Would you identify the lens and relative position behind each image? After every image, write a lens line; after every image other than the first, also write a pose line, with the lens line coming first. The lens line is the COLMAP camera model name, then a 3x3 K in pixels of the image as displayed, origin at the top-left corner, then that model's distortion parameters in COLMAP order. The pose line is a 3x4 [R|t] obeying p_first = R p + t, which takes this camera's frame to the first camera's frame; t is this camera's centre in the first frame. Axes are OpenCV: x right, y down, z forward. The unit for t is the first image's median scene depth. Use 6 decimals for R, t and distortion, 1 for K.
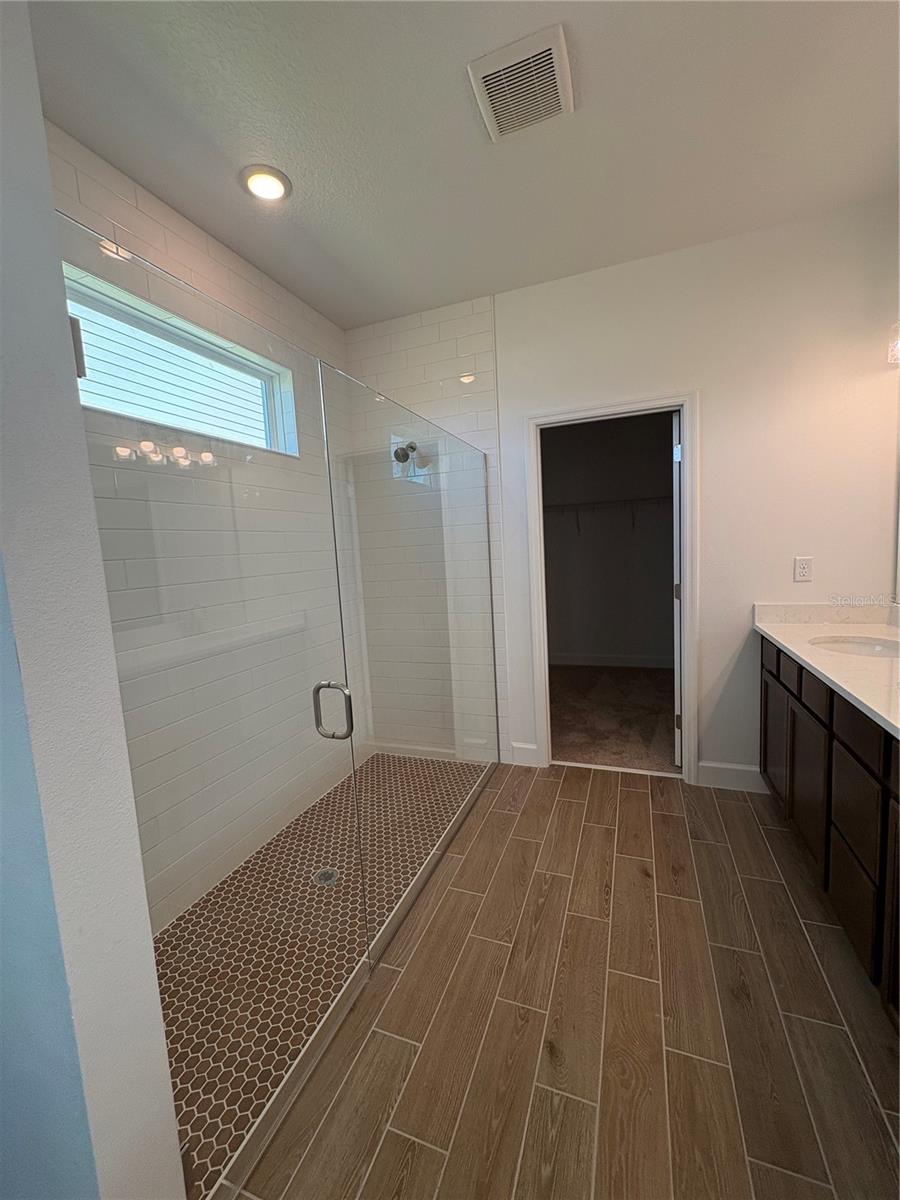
lens RADIAL K [[483.6, 0, 449.2], [0, 483.6, 599.0], [0, 0, 1]] dist [0.002224, -0.000630]
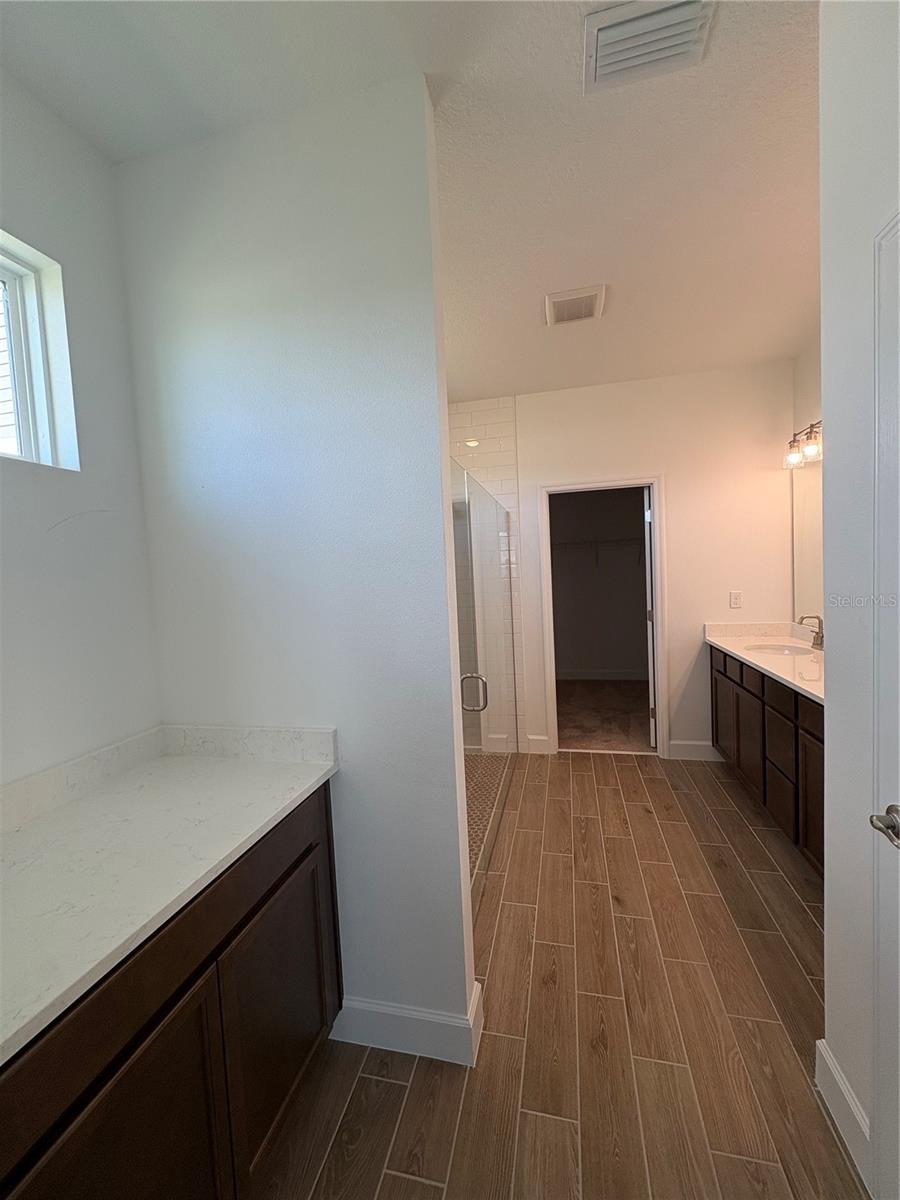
lens RADIAL K [[483.6, 0, 450.5], [0, 483.6, 597.9], [0, 0, 1]] dist [0.002224, -0.000630]
pose [[0.991477, -0.001453, 0.130271, -0.300506], [0.009039, 0.998296, -0.057657, 0.009483], [-0.129966, 0.058343, 0.989801, -0.318199]]
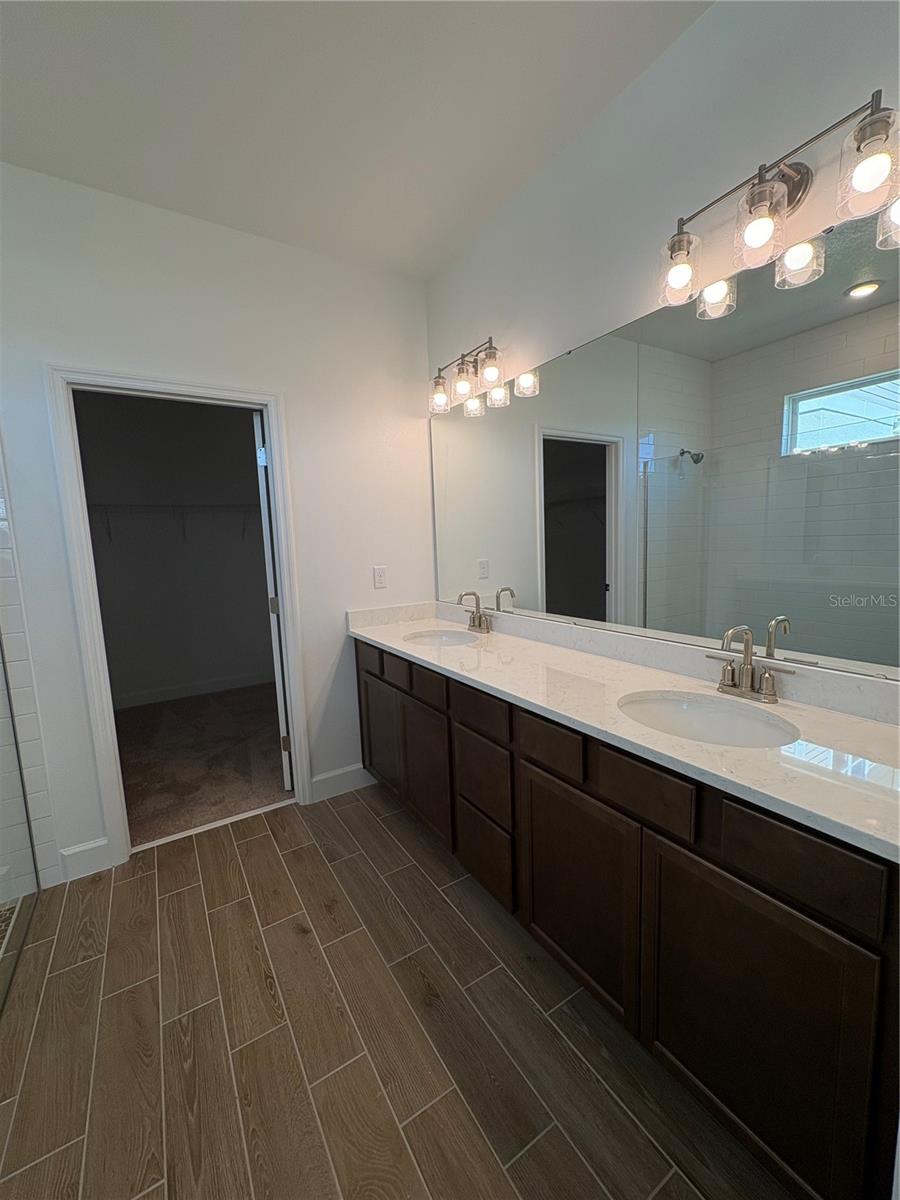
lens RADIAL K [[483.6, 0, 455.4], [0, 483.6, 597.4], [0, 0, 1]] dist [0.002224, -0.000630]
pose [[0.597854, -0.066683, 0.798827, -0.070354], [0.090685, 0.995763, 0.015252, -0.015505], [-0.796459, 0.063323, 0.601368, 0.182009]]
